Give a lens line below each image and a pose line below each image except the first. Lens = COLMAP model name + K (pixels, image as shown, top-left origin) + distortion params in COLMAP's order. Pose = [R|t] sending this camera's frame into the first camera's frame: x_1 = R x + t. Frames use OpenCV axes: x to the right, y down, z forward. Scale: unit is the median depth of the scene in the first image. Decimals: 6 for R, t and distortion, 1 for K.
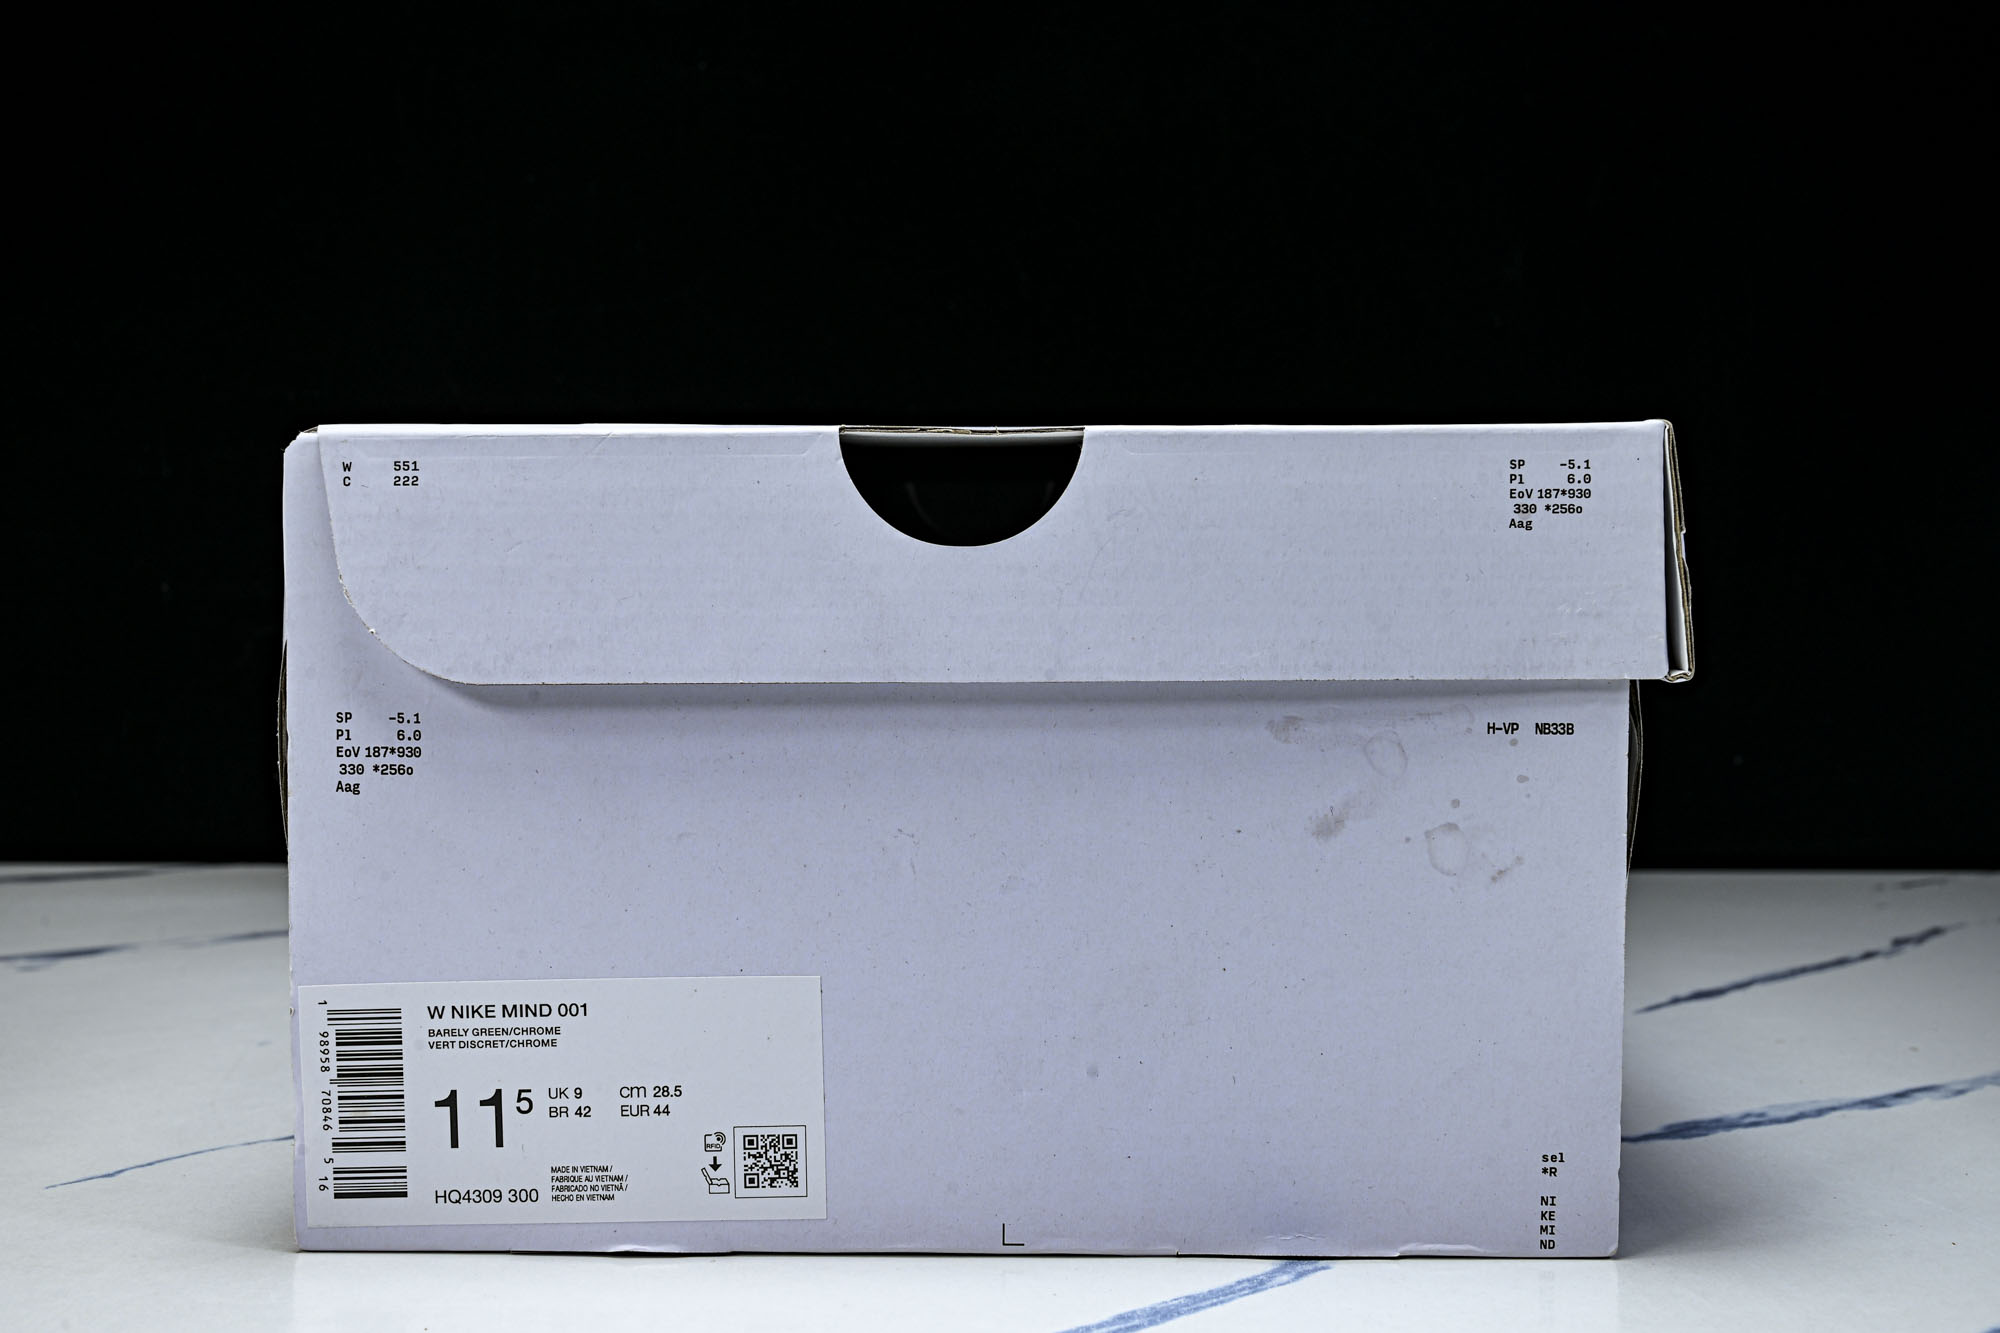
lens RADIAL K [[2588.5, 0, 988.0], [0, 2588.5, 647.9], [0, 0, 1]] dist [0.021883, 0.000000]
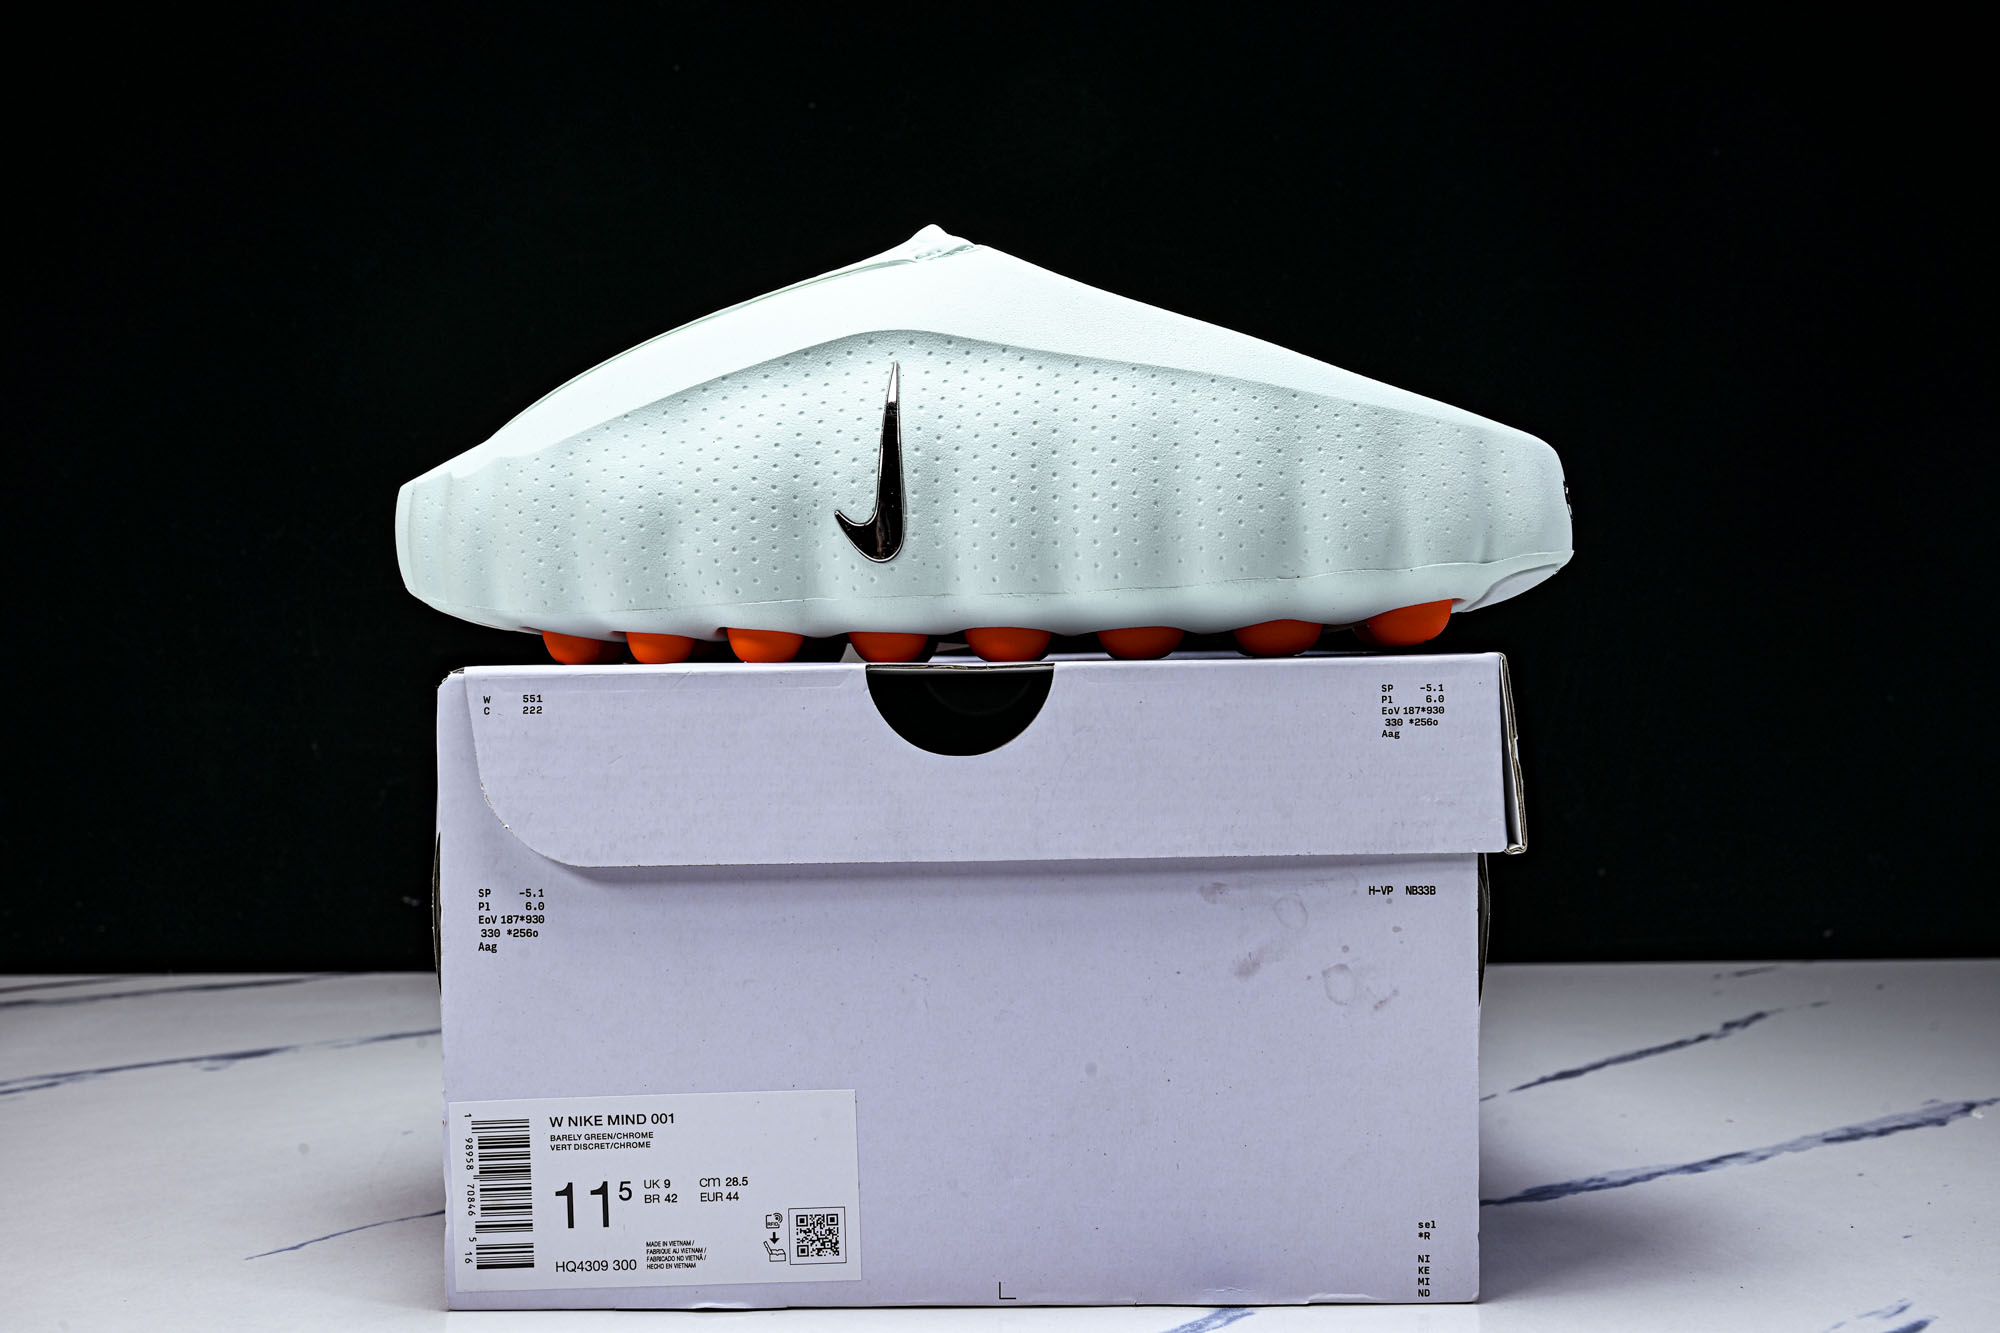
lens RADIAL K [[2187.7, 0, 1000.0], [0, 2187.7, 673.2], [0, 0, 1]] dist [0.020613, 0.000000]
pose [[0.999921, -0.011797, 0.004356, 0.004975], [0.011955, 0.999194, -0.038311, -0.037615], [-0.003900, 0.038360, 0.999256, -0.095675]]
